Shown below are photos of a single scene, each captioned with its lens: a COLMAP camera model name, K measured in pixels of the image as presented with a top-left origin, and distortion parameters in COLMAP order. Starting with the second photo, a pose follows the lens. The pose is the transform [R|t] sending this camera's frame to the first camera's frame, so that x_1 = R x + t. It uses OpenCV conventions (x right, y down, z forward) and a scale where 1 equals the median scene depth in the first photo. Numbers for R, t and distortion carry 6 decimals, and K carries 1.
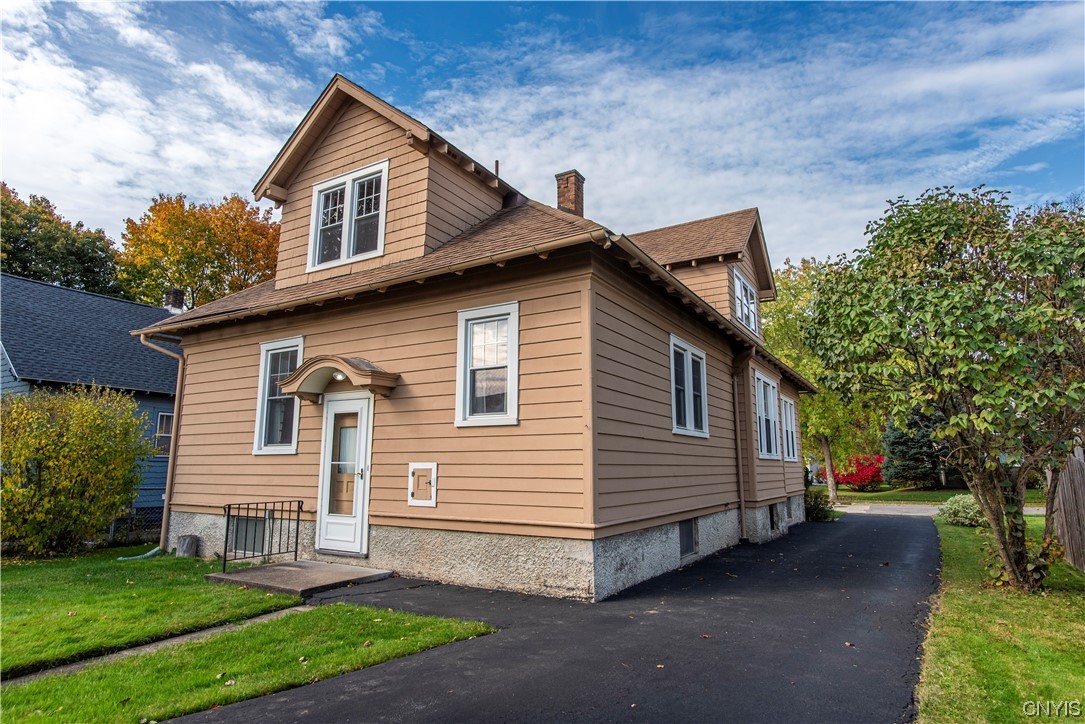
lens RADIAL K [[624.7, 0, 538.1], [0, 624.7, 363.3], [0, 0, 1]] dist [-0.013120, 0.008081]
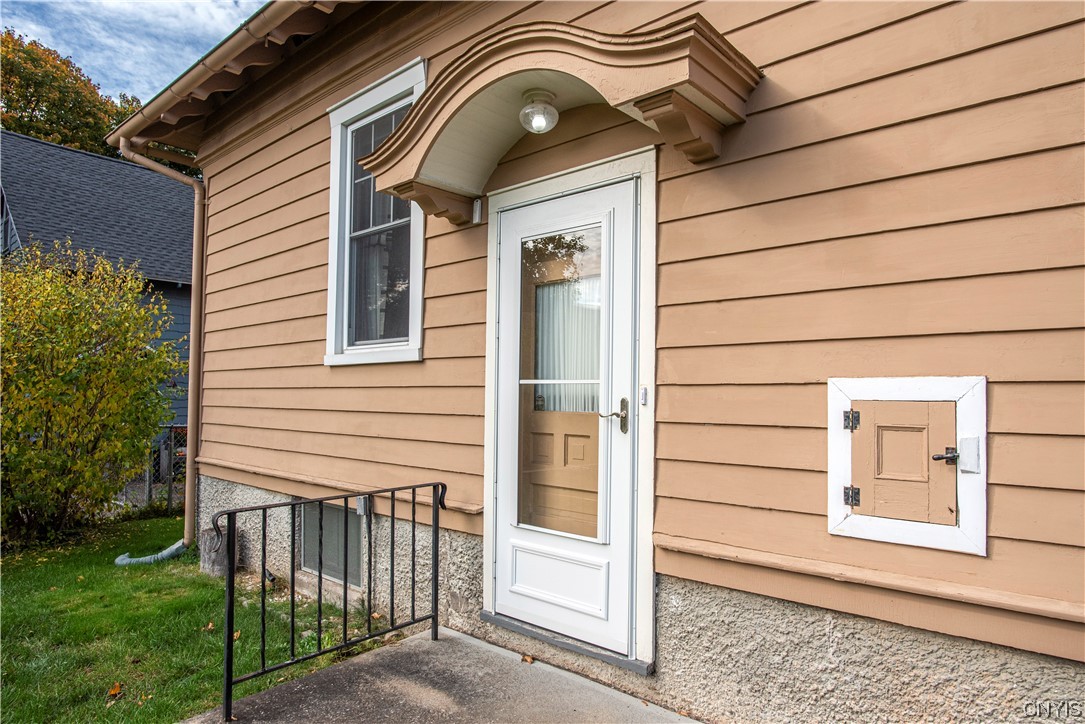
lens RADIAL K [[624.7, 0, 549.5], [0, 624.7, 370.0], [0, 0, 1]] dist [-0.013120, 0.008081]
pose [[0.987964, -0.003655, -0.154643, -0.256361], [0.023423, 0.991728, 0.126202, 0.107445], [0.152903, -0.128306, 0.979877, 0.648863]]
